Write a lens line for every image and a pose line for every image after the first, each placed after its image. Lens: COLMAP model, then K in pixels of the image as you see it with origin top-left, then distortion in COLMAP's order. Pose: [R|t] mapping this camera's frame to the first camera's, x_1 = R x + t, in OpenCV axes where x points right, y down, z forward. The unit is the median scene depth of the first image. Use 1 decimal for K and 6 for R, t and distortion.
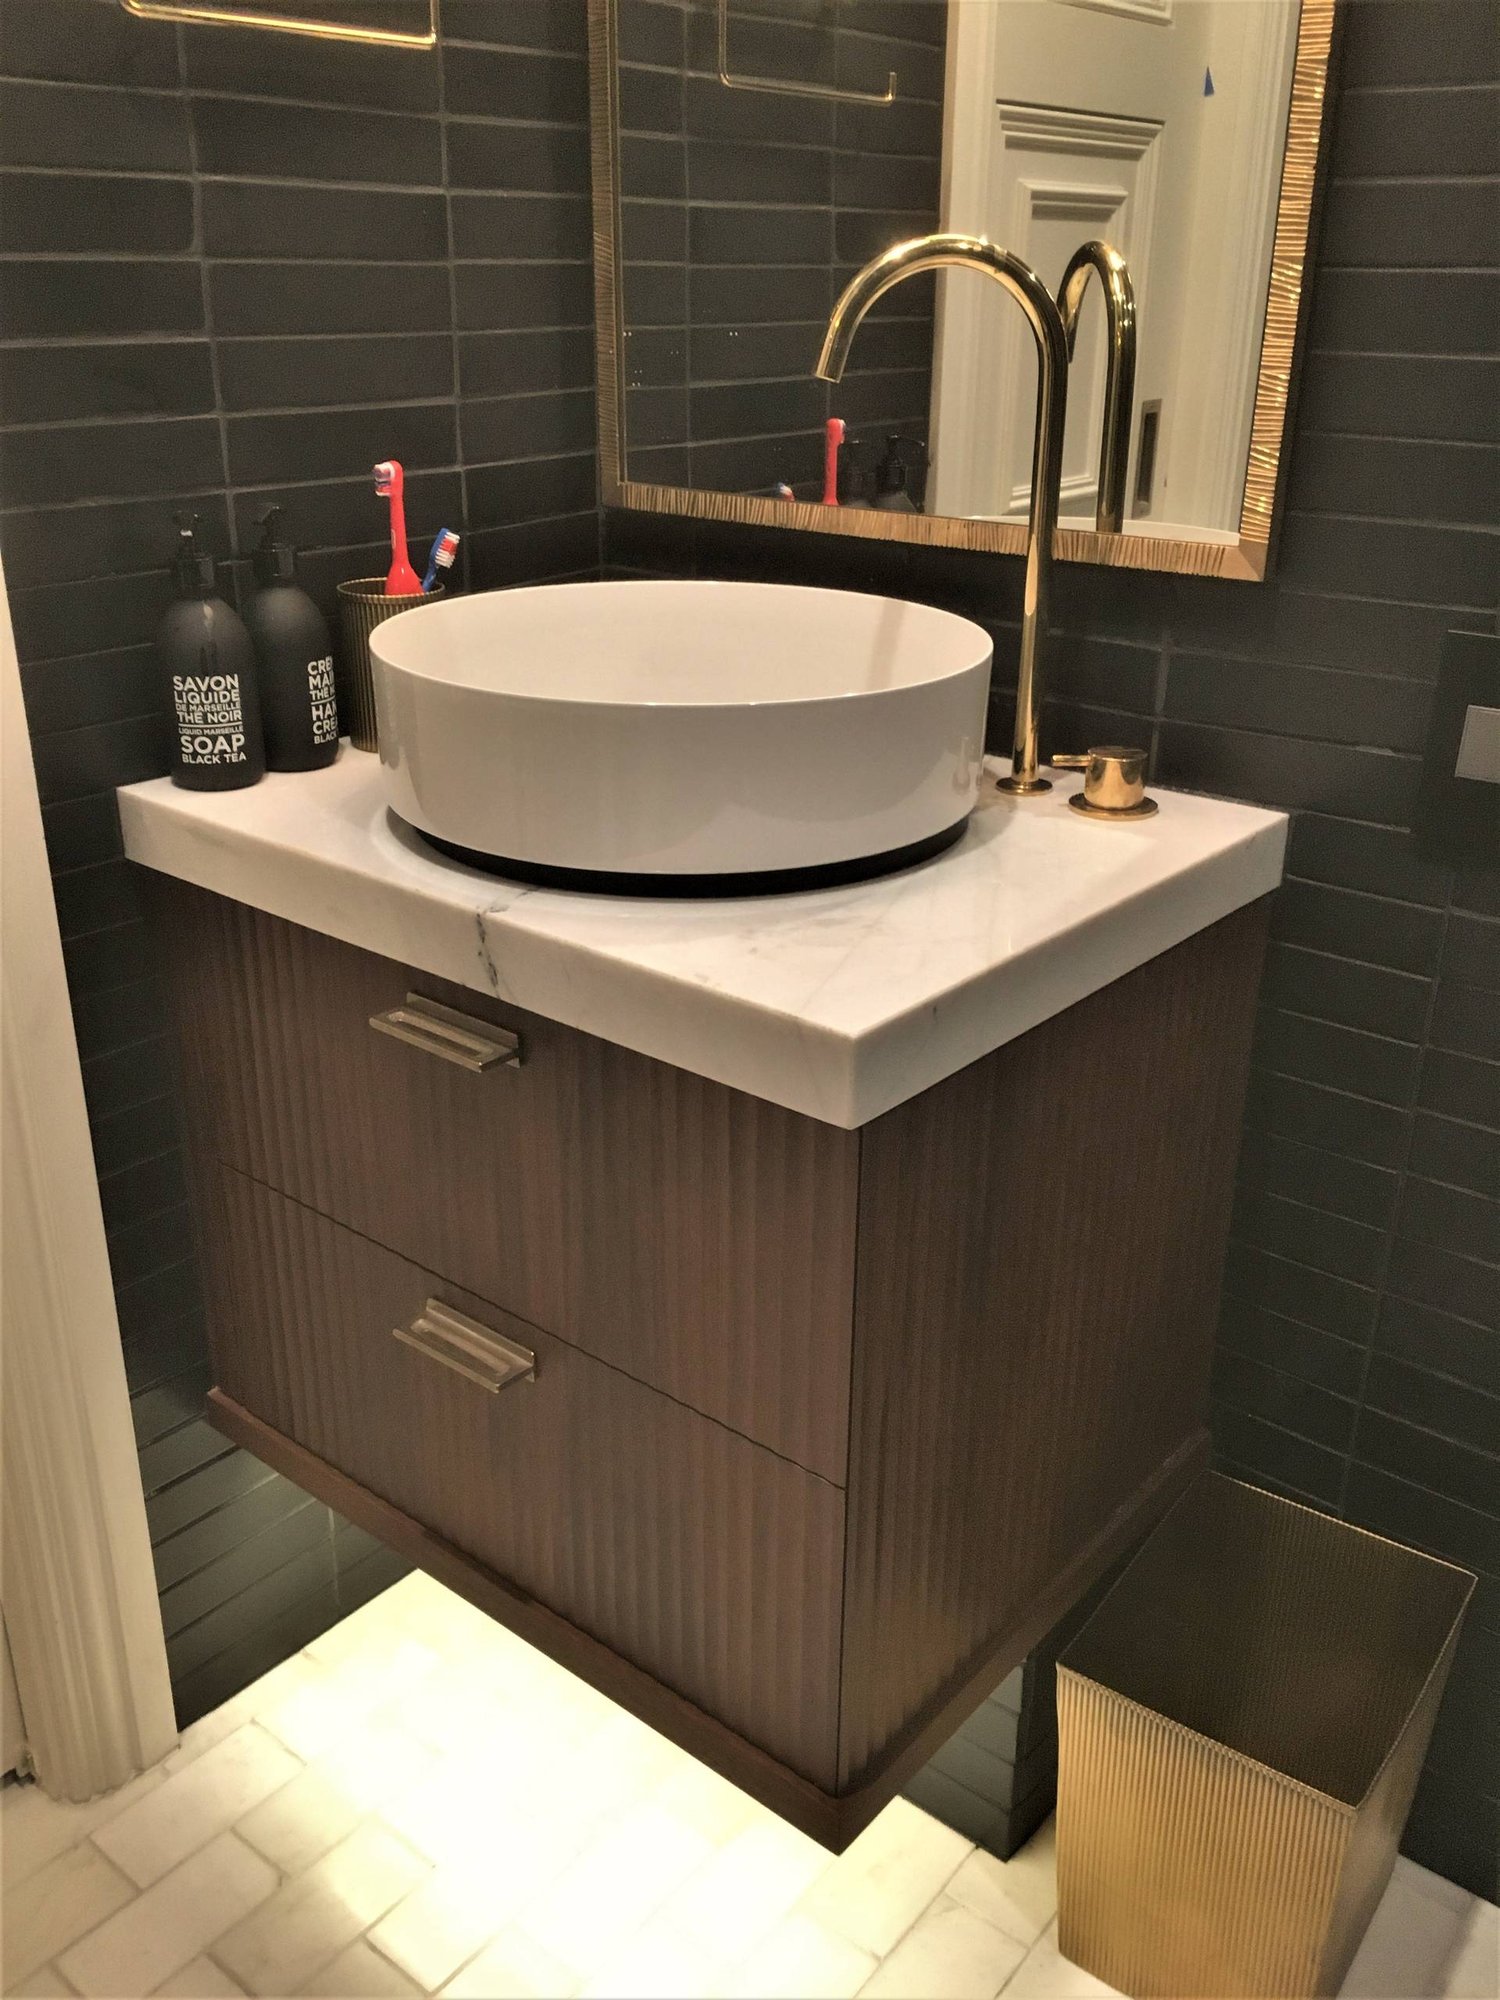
lens RADIAL K [[1715.3, 0, 750.0], [0, 1715.3, 1000.0], [0, 0, 1]] dist [0.001555, 0.002970]
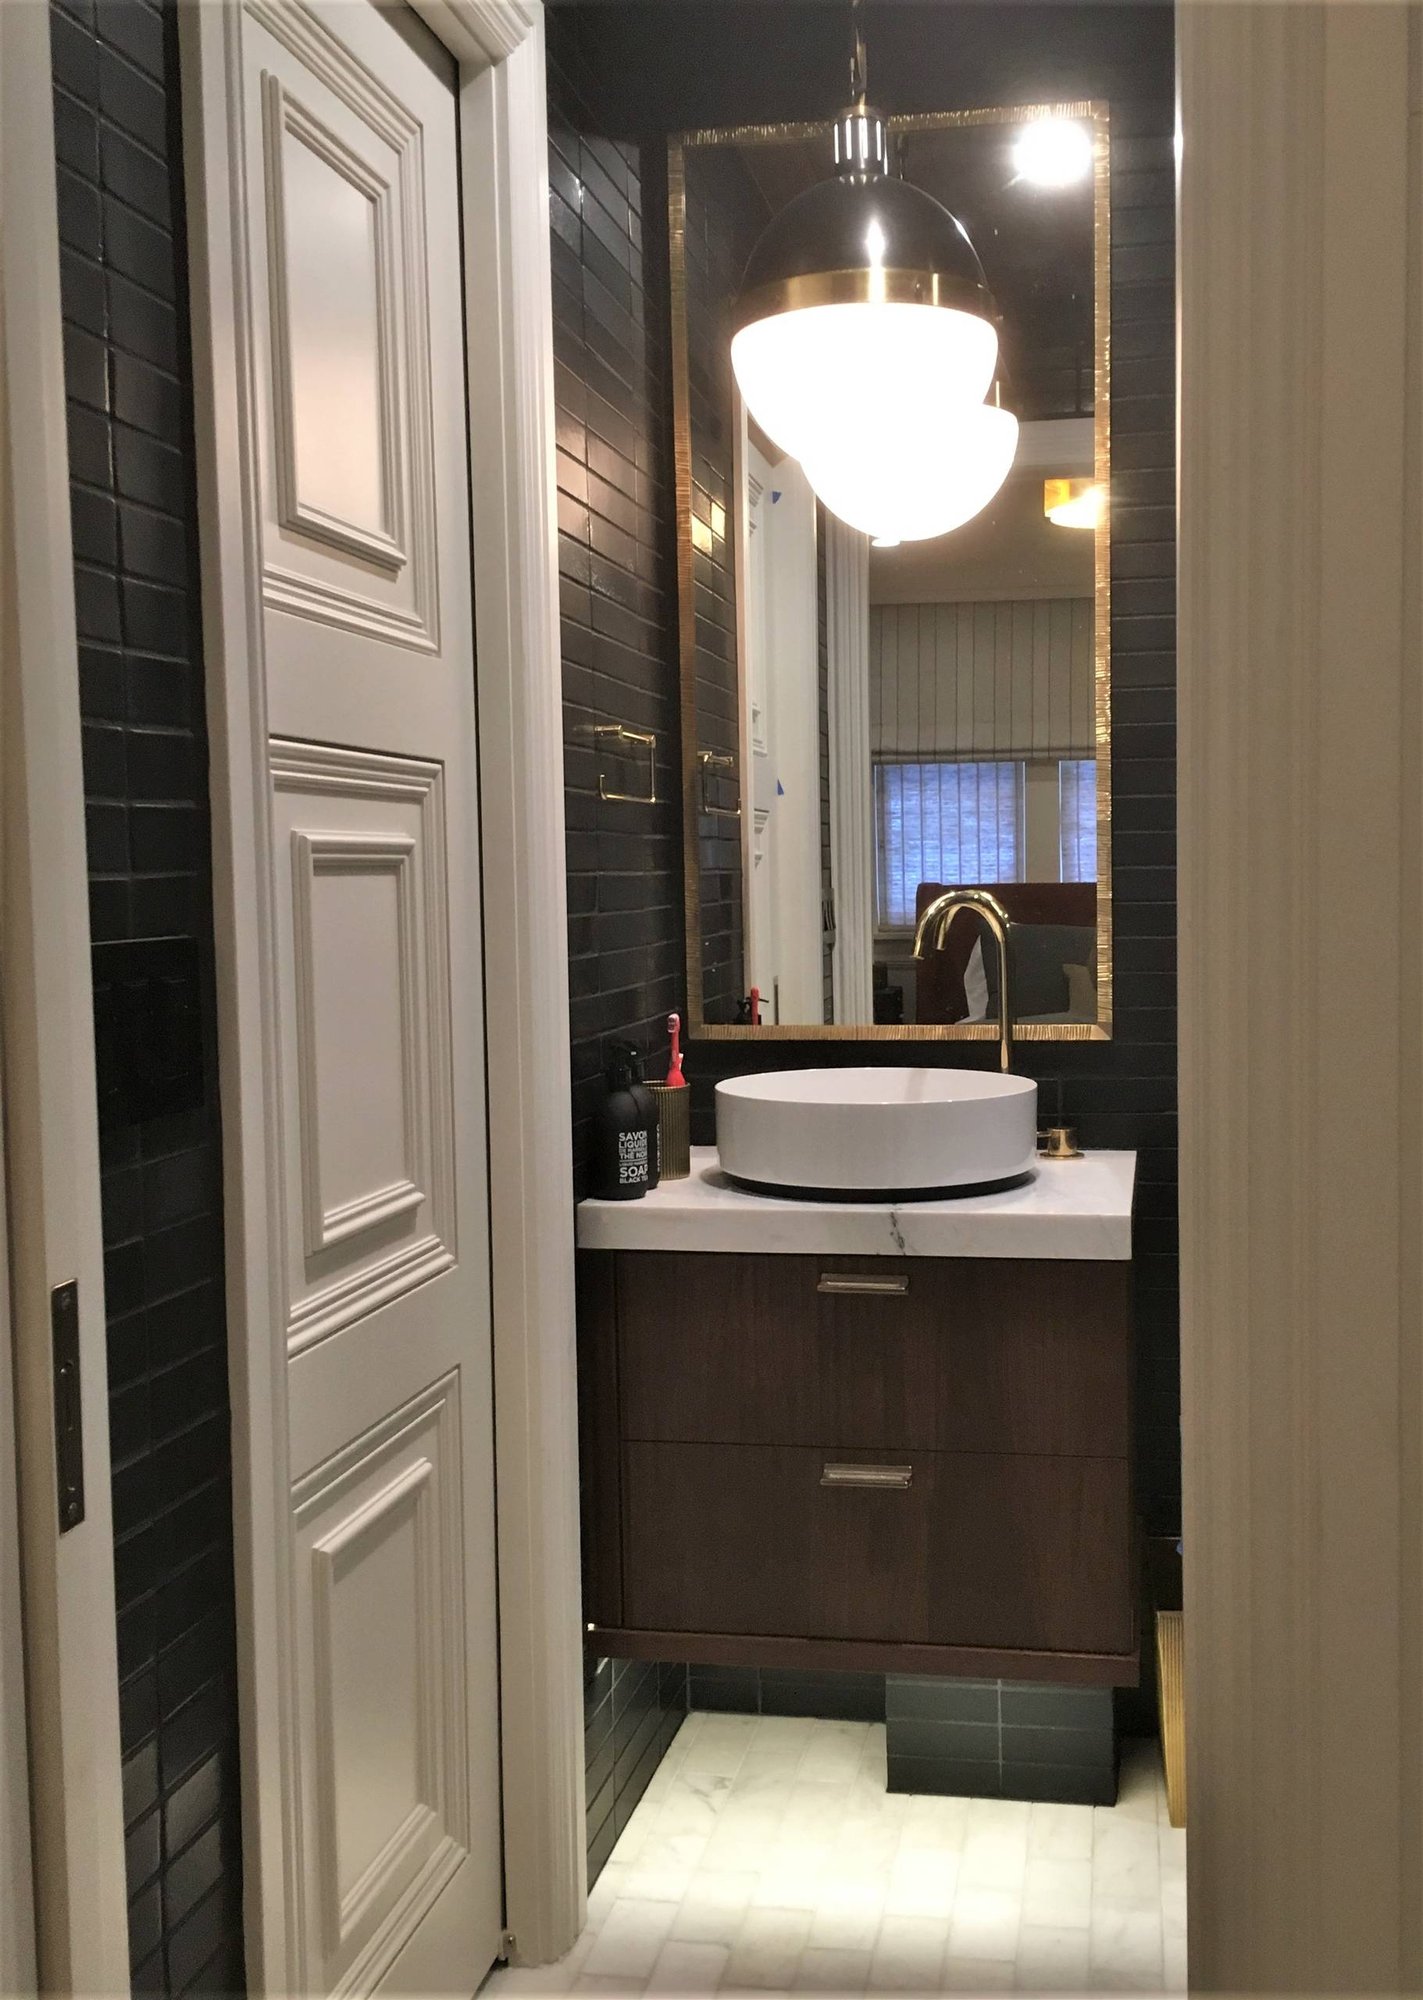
lens RADIAL K [[2154.0, 0, 711.5], [0, 2154.0, 1000.0], [0, 0, 1]] dist [-0.001955, -0.002706]
pose [[0.860502, -0.049782, 0.507009, -1.339871], [0.218072, 0.935421, -0.278268, 0.310080], [-0.460414, 0.350014, 0.815787, -0.865074]]
